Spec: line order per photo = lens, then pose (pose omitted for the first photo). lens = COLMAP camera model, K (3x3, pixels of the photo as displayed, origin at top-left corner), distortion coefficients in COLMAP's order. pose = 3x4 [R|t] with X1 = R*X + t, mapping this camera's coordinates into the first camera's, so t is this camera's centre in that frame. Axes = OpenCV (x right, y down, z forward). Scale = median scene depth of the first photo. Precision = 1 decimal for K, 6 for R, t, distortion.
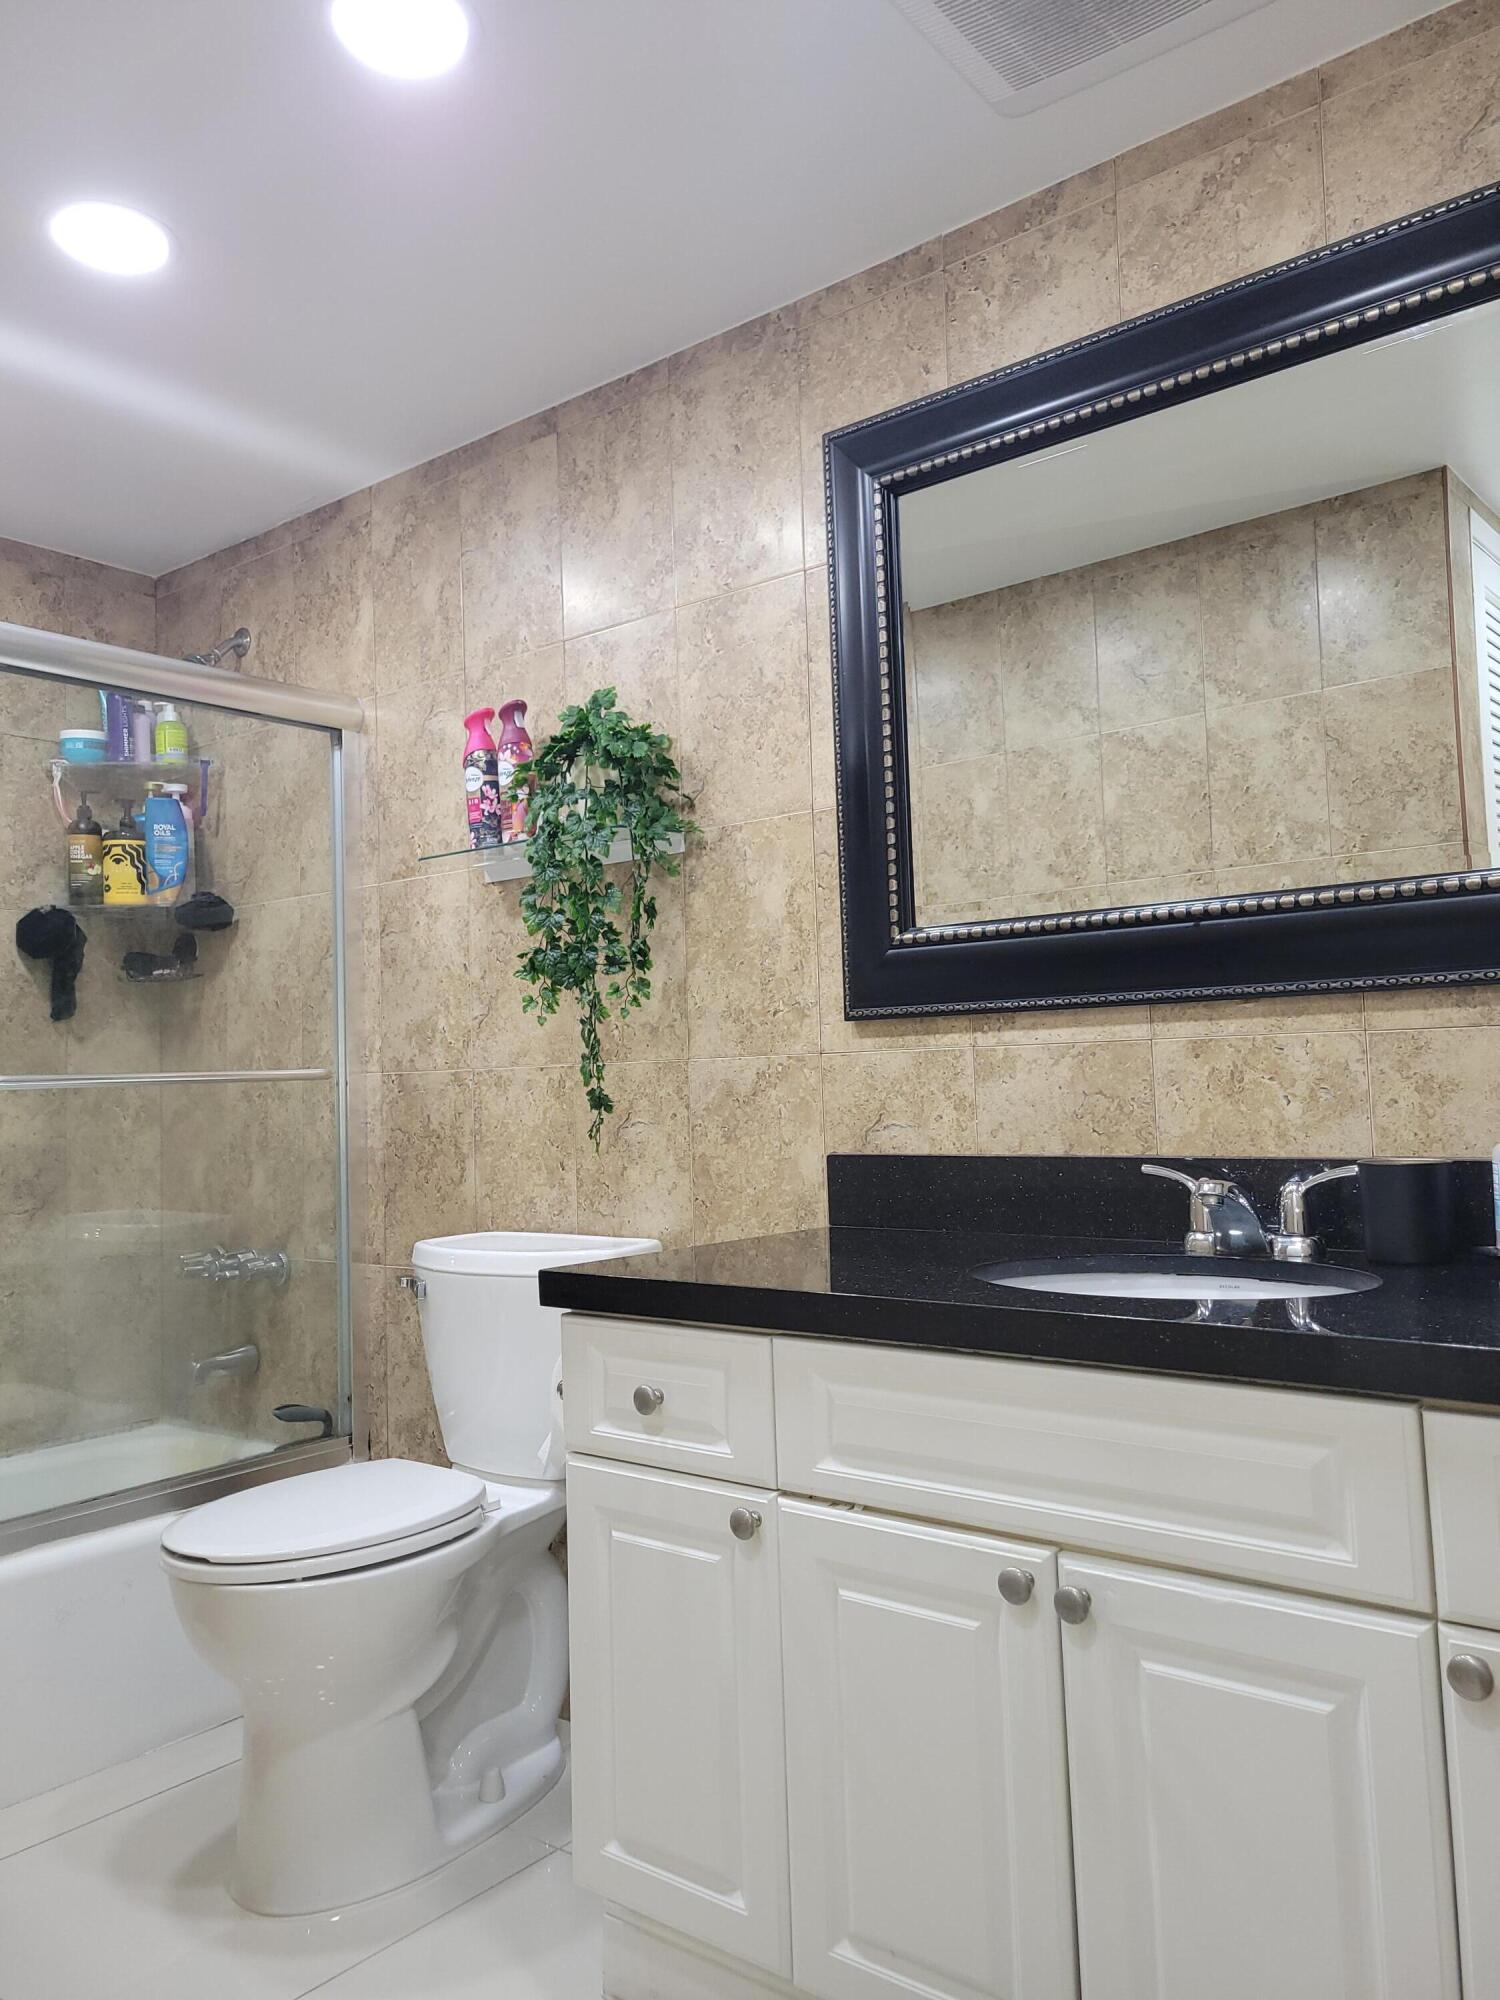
lens RADIAL K [[1495.2, 0, 745.4], [0, 1495.2, 988.8], [0, 0, 1]] dist [0.051313, -0.032870]
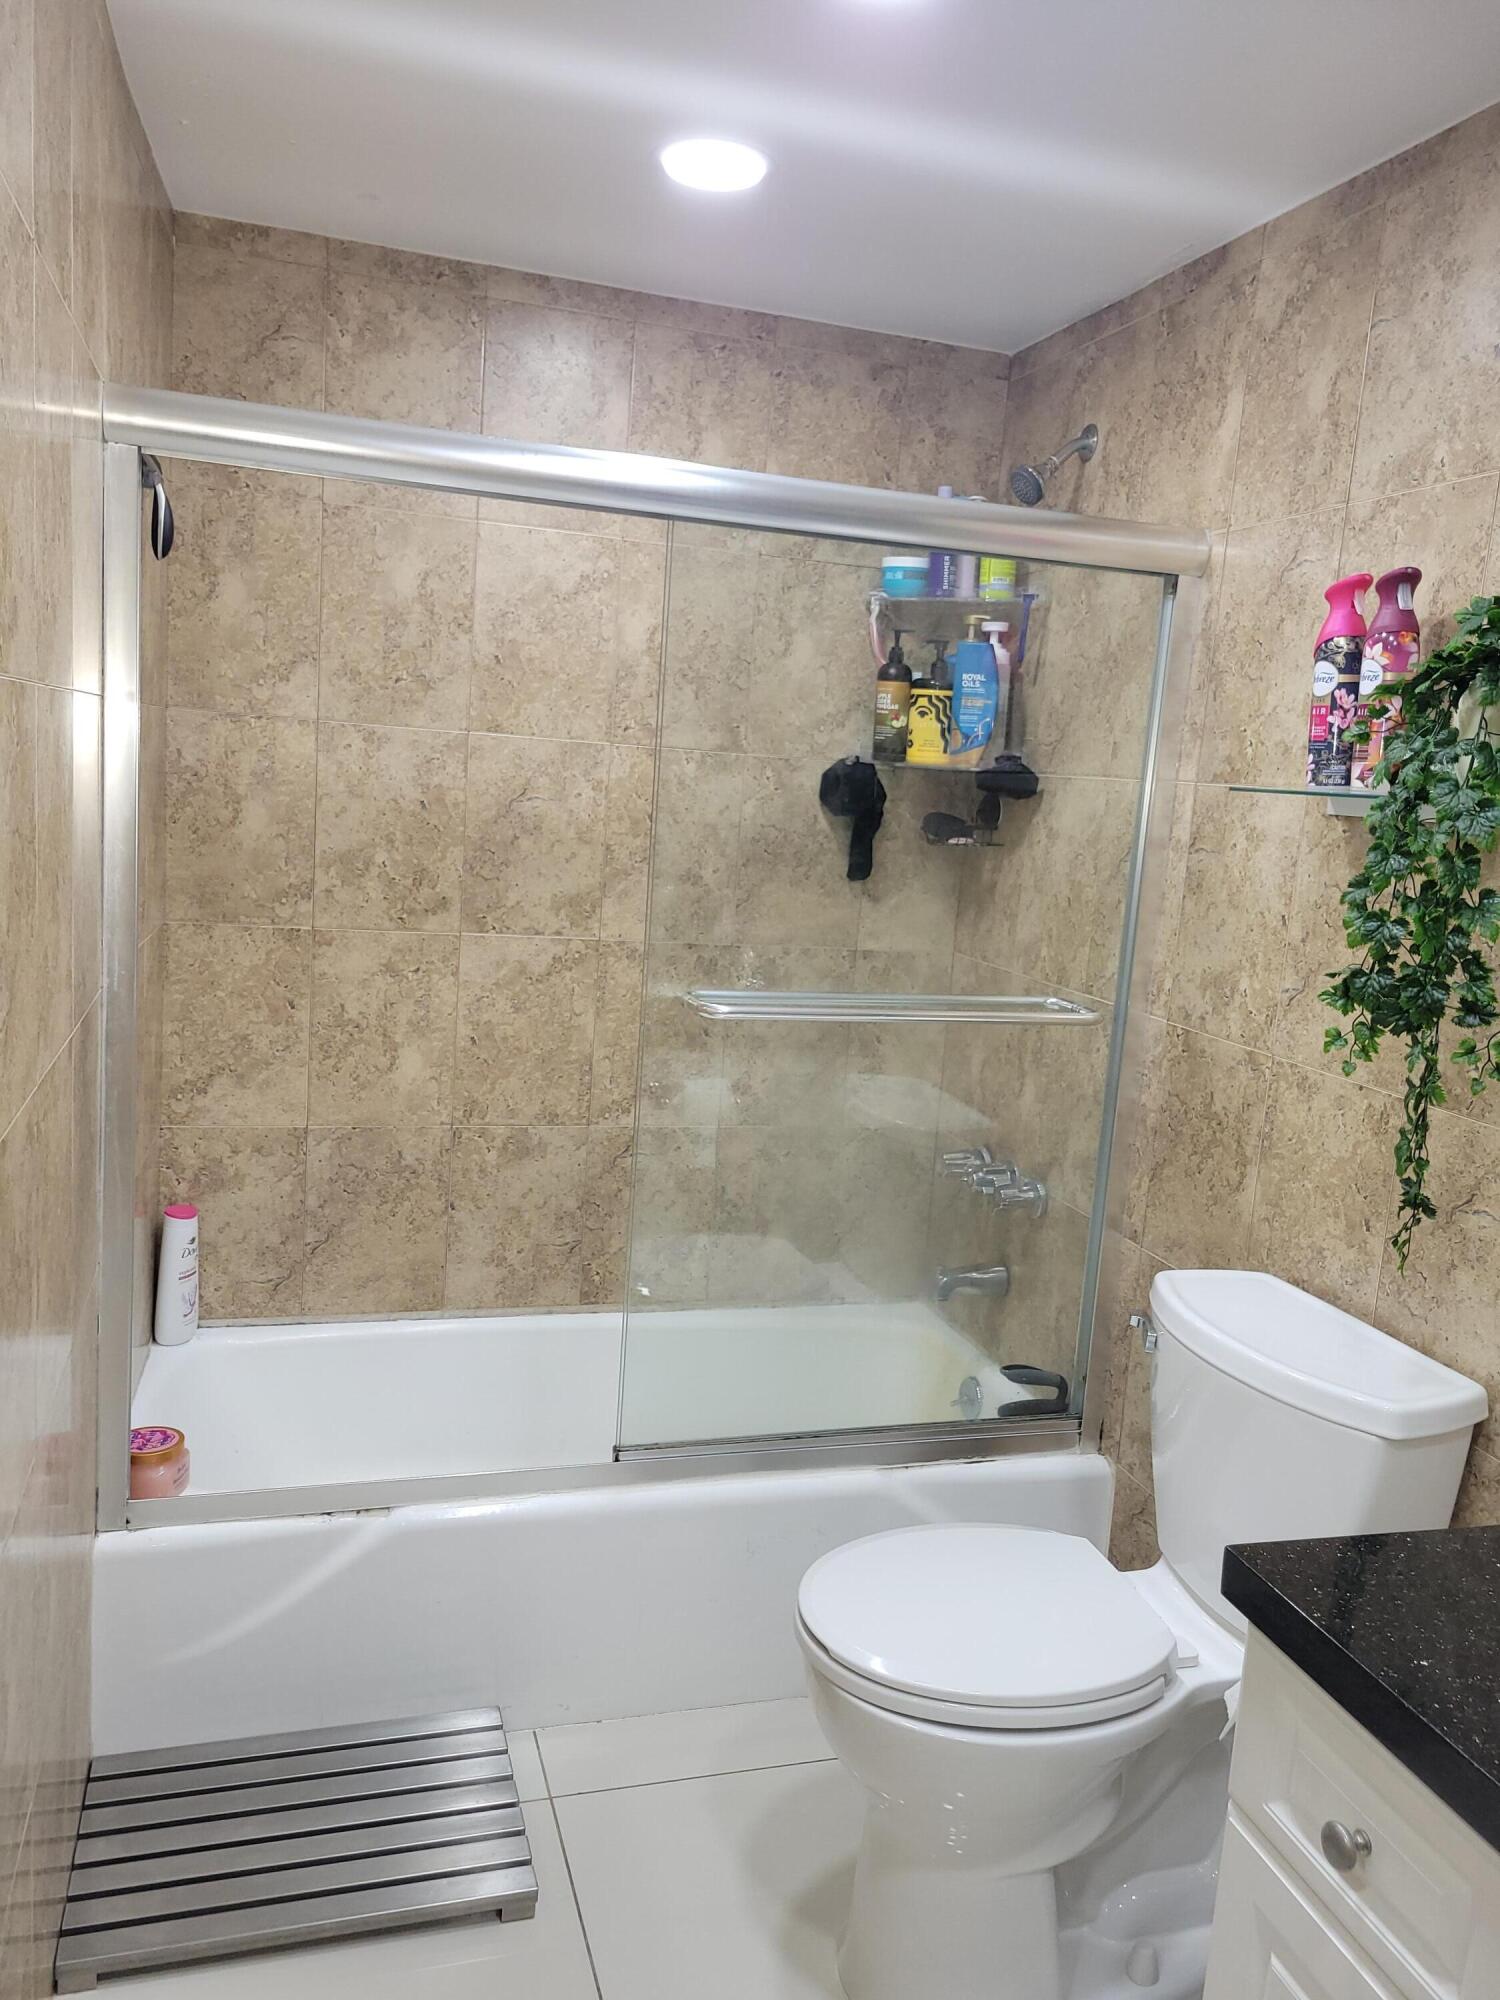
lens RADIAL K [[1495.2, 0, 757.8], [0, 1495.2, 1013.0], [0, 0, 1]] dist [0.051313, -0.032870]
pose [[0.826762, 0.179719, -0.533071, 0.005699], [-0.064083, 0.971515, 0.228147, -0.116975], [0.558890, -0.154463, 0.814729, 0.214630]]
